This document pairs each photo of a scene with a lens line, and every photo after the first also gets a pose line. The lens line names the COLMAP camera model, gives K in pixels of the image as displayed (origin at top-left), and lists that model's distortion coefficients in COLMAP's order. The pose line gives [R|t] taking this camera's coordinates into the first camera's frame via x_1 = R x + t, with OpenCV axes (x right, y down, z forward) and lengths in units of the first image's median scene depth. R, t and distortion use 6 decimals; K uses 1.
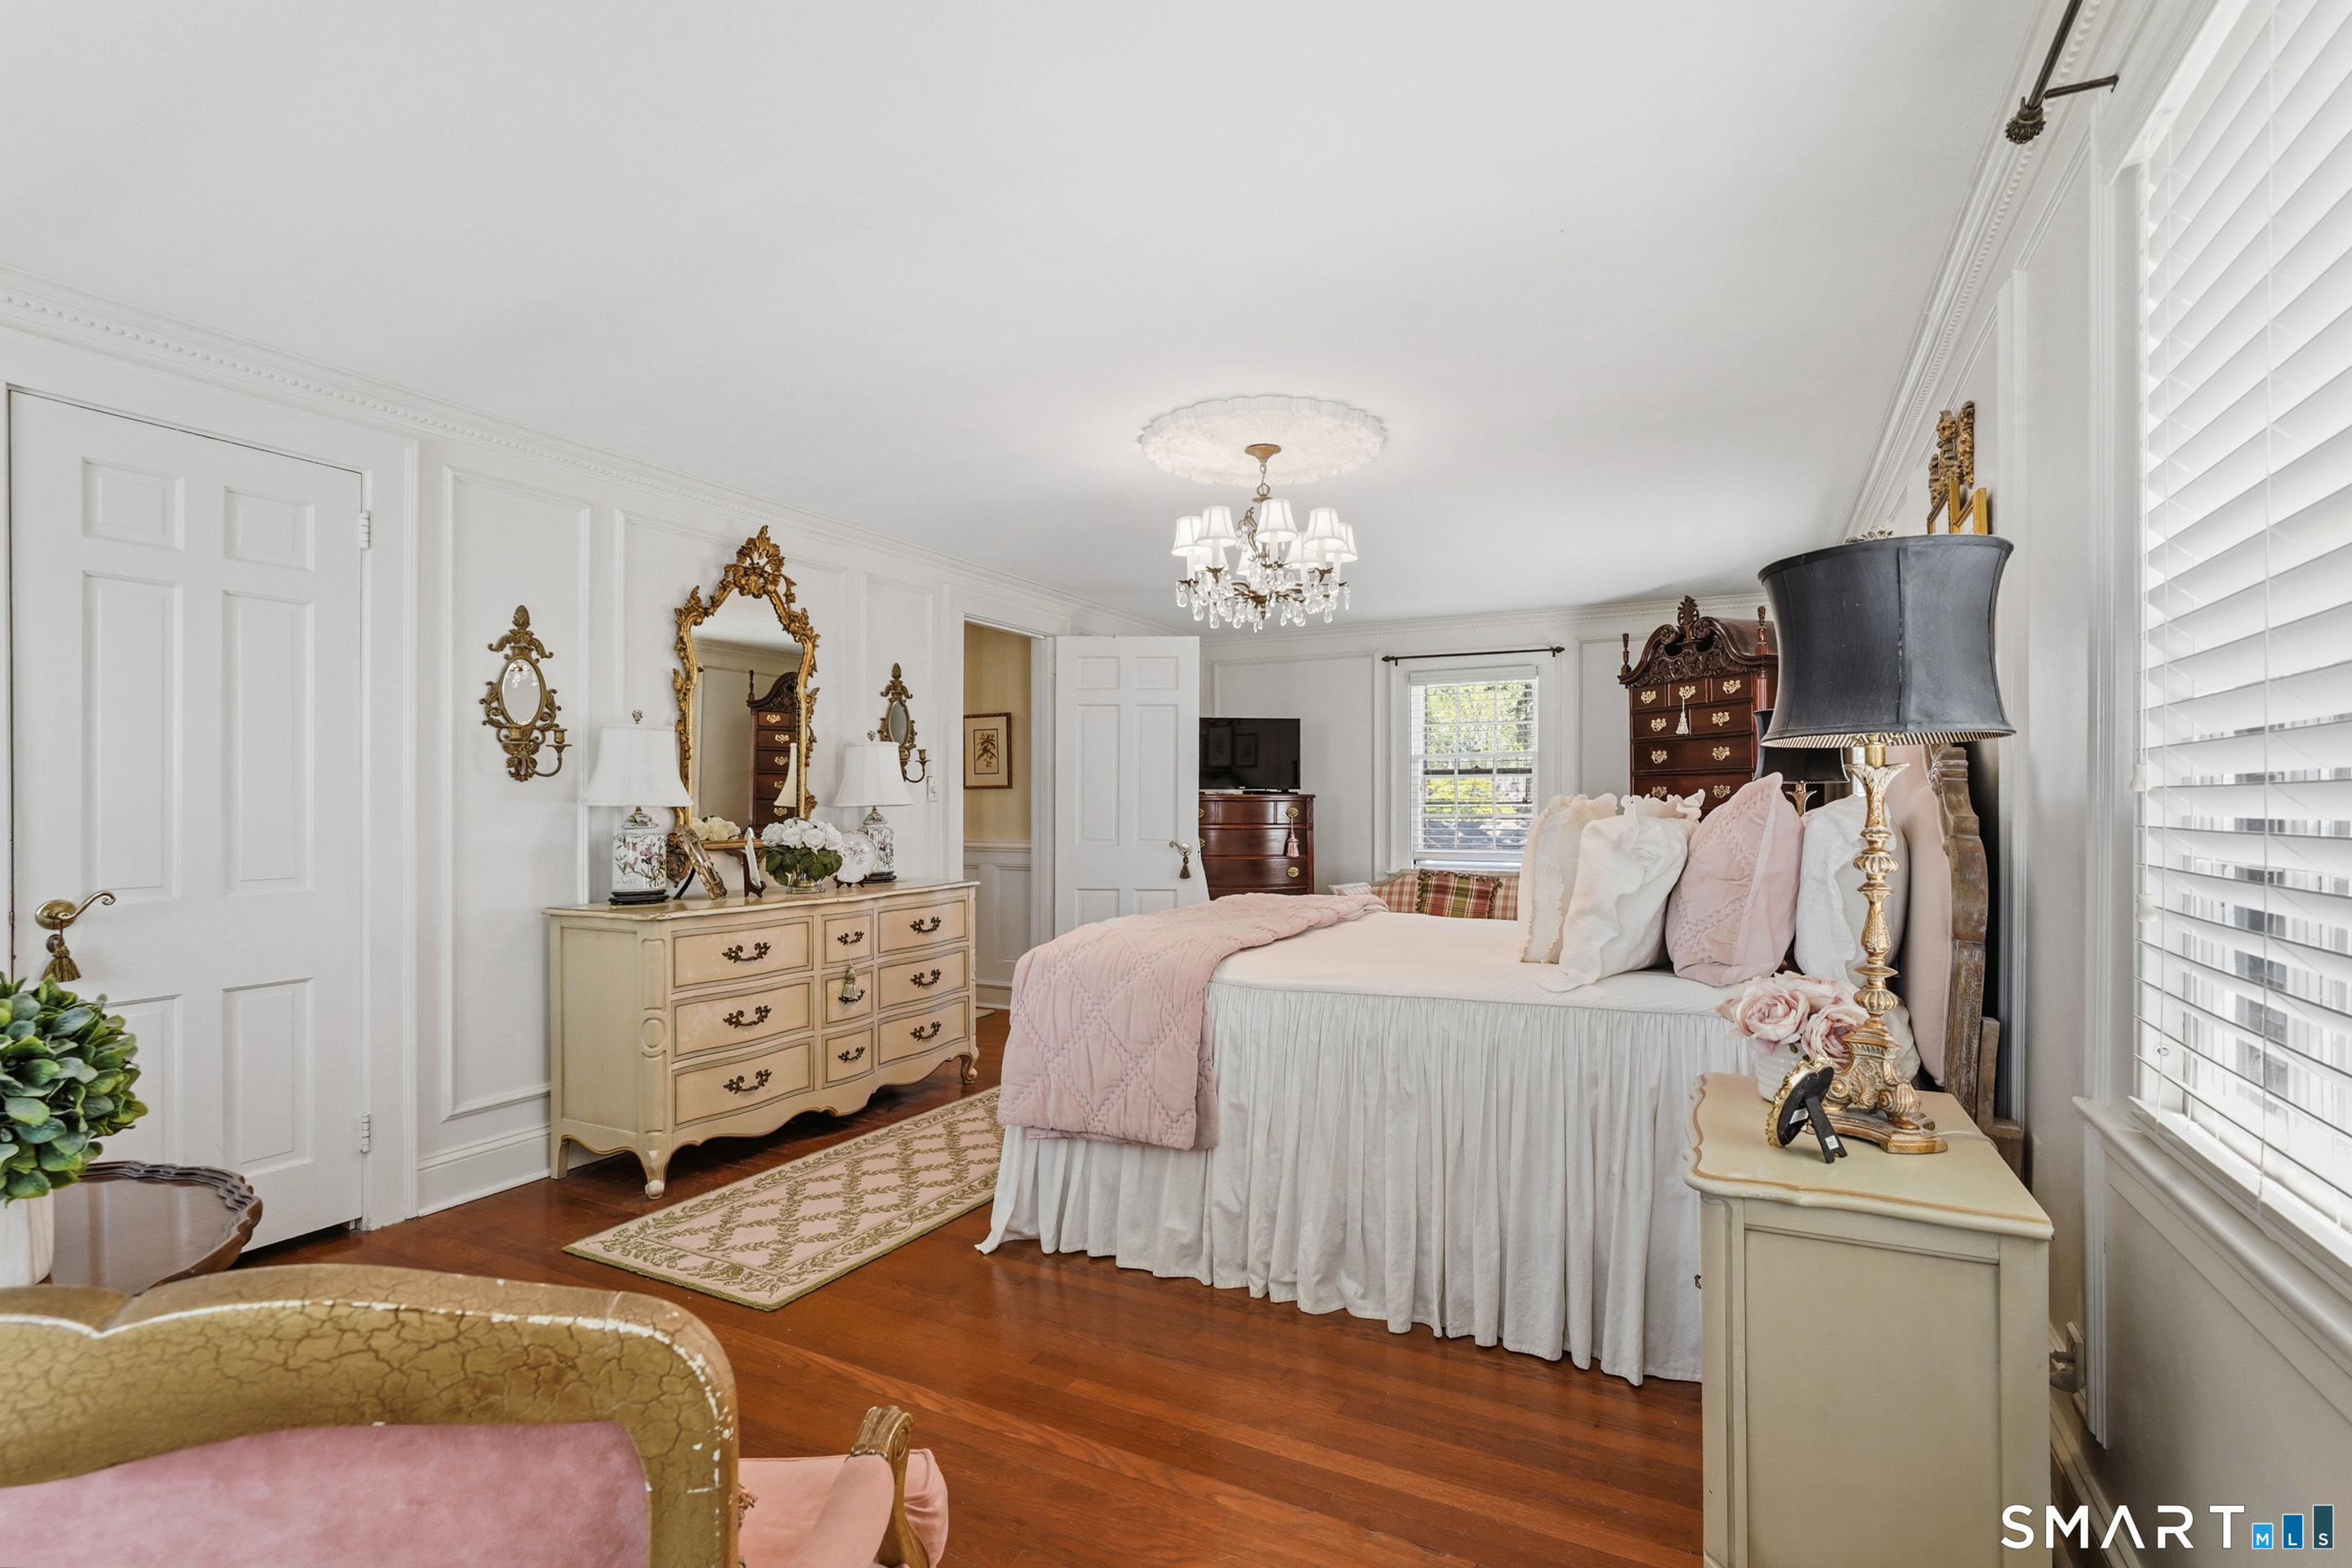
lens RADIAL K [[1077.5, 0, 1184.3], [0, 1077.5, 808.8], [0, 0, 1]] dist [-0.003557, -0.000107]
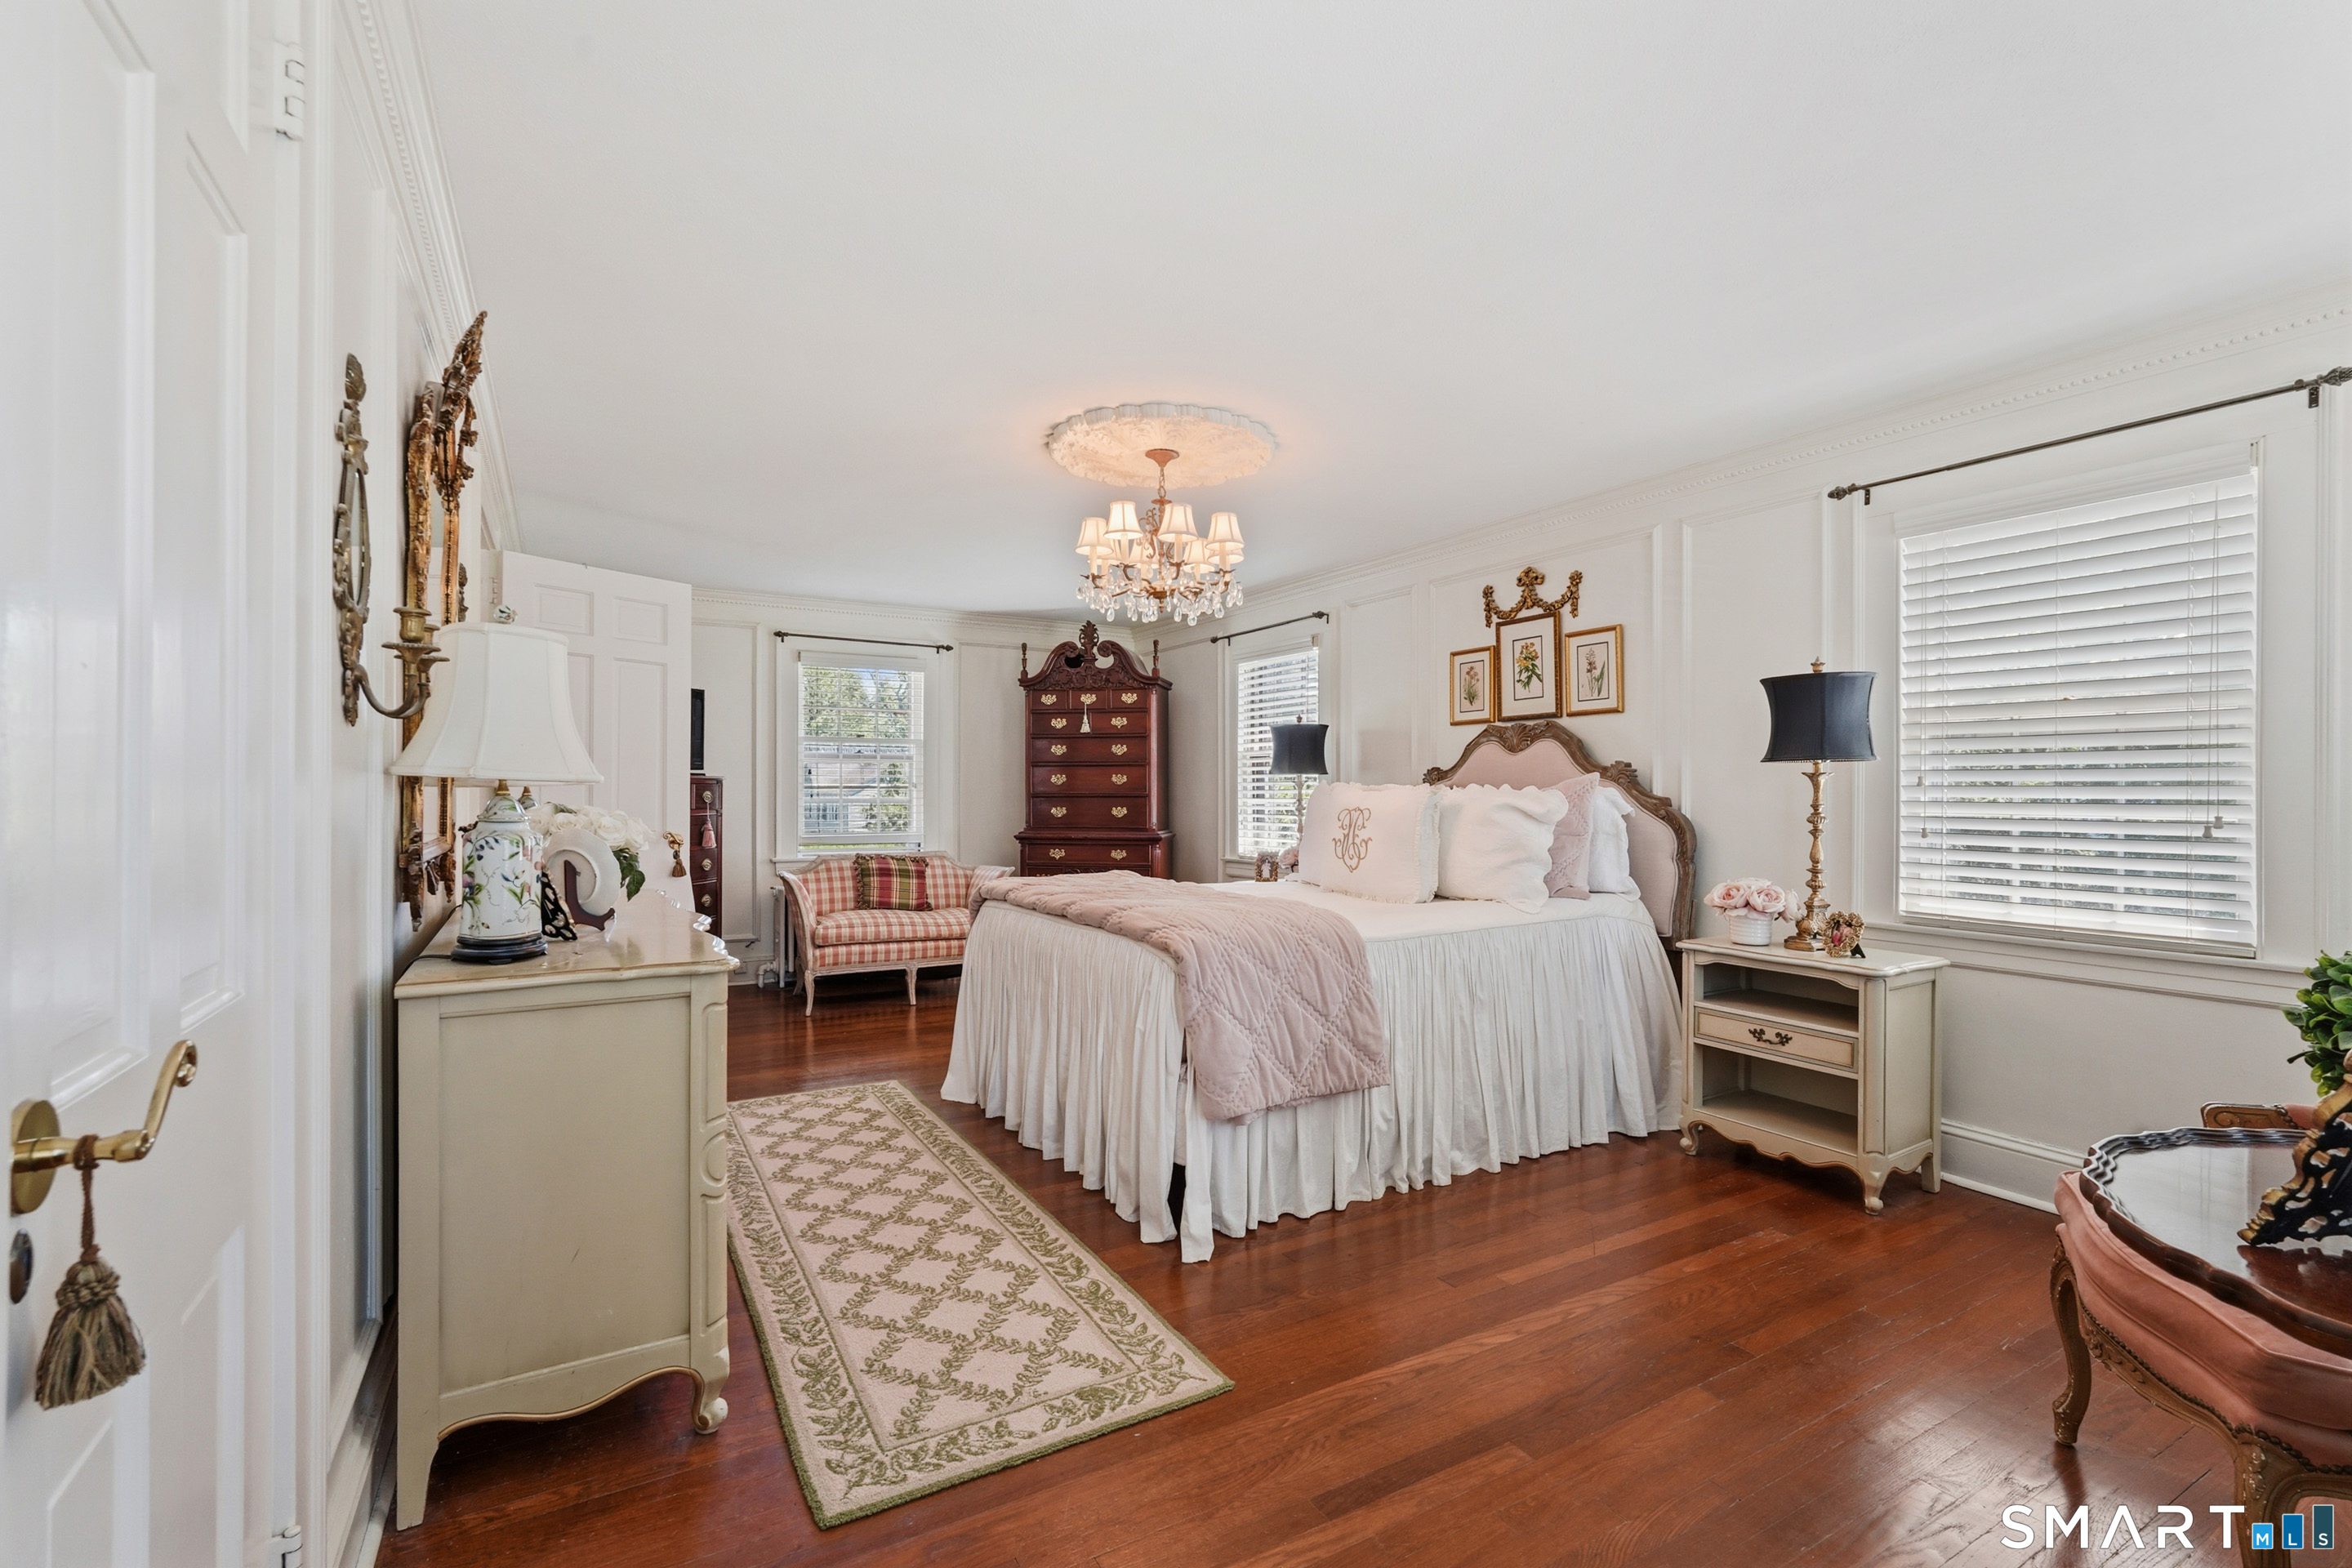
lens RADIAL K [[1038.9, 0, 1176.5], [0, 1038.9, 799.9], [0, 0, 1]] dist [-0.001994, -0.000026]
pose [[0.538965, -0.003362, 0.842322, -0.792094], [-0.000365, 0.999991, 0.004225, 0.004665], [-0.842328, -0.002585, 0.538959, 0.438951]]
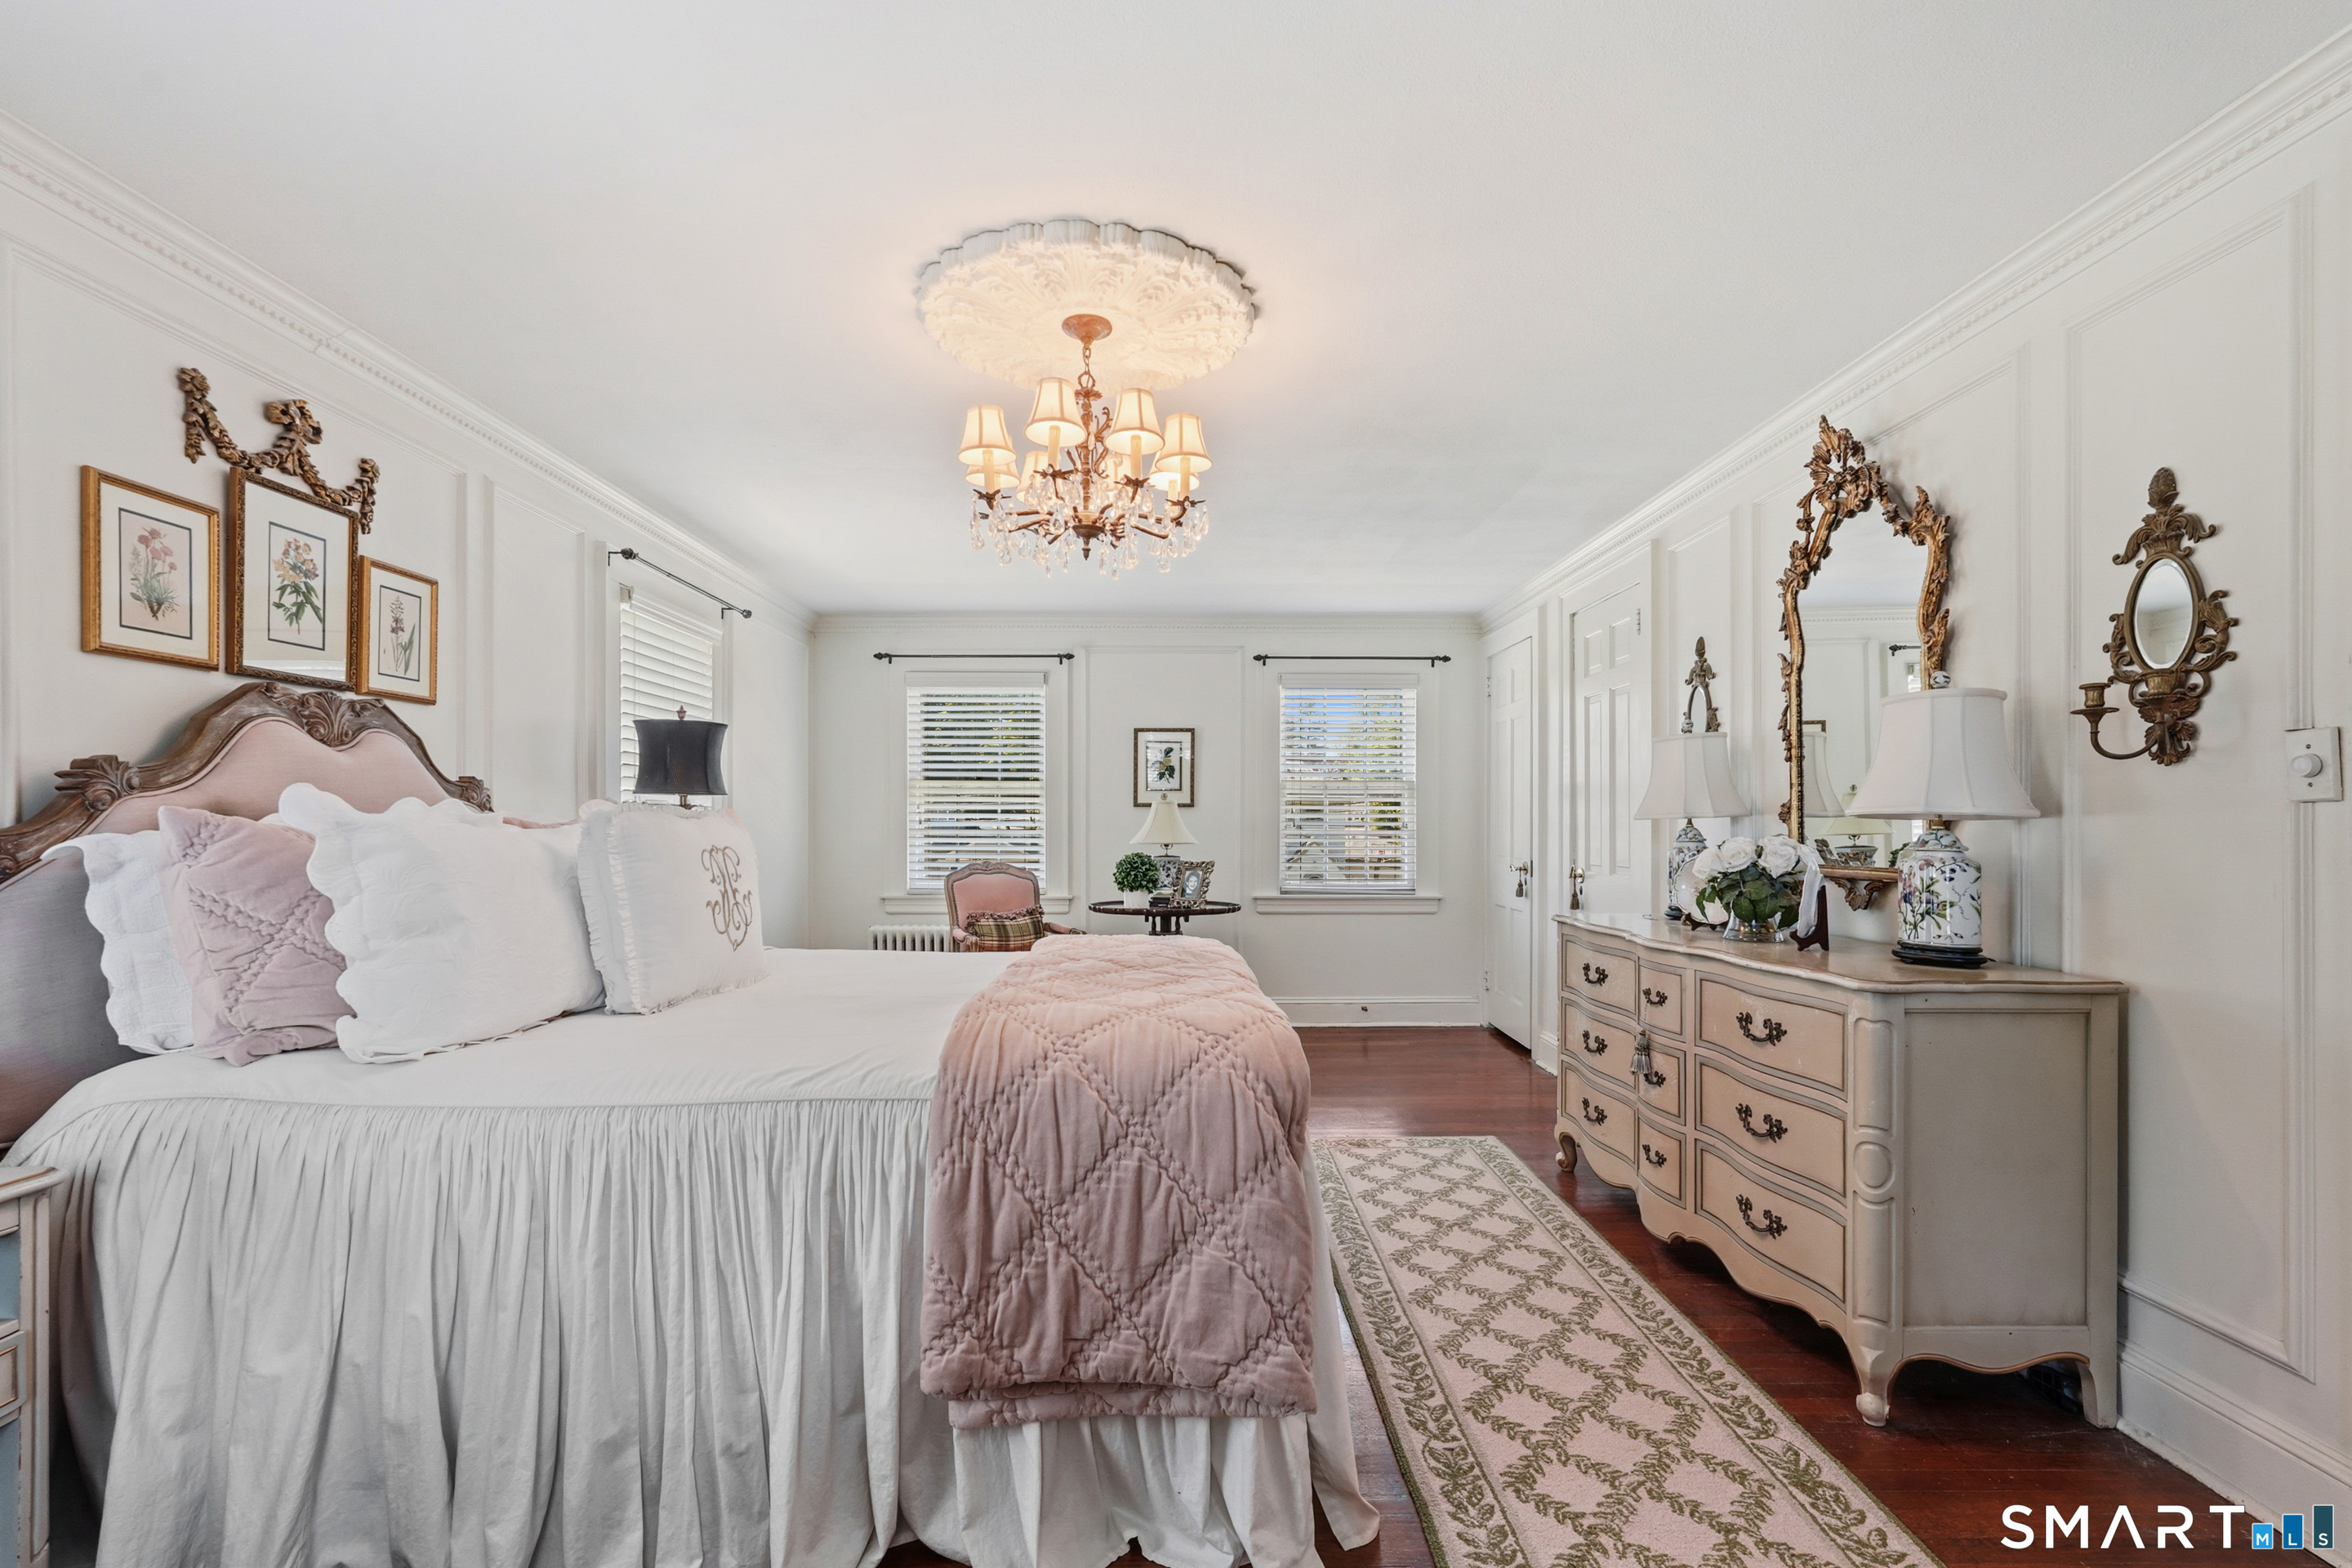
lens RADIAL K [[1077.5, 0, 1184.3], [0, 1077.5, 808.8], [0, 0, 1]] dist [-0.003557, -0.000107]
pose [[-0.878745, -0.006374, -0.477250, 0.367250], [-0.000419, 0.999921, -0.012583, 0.002009], [0.477292, -0.010858, -0.878678, 1.691592]]
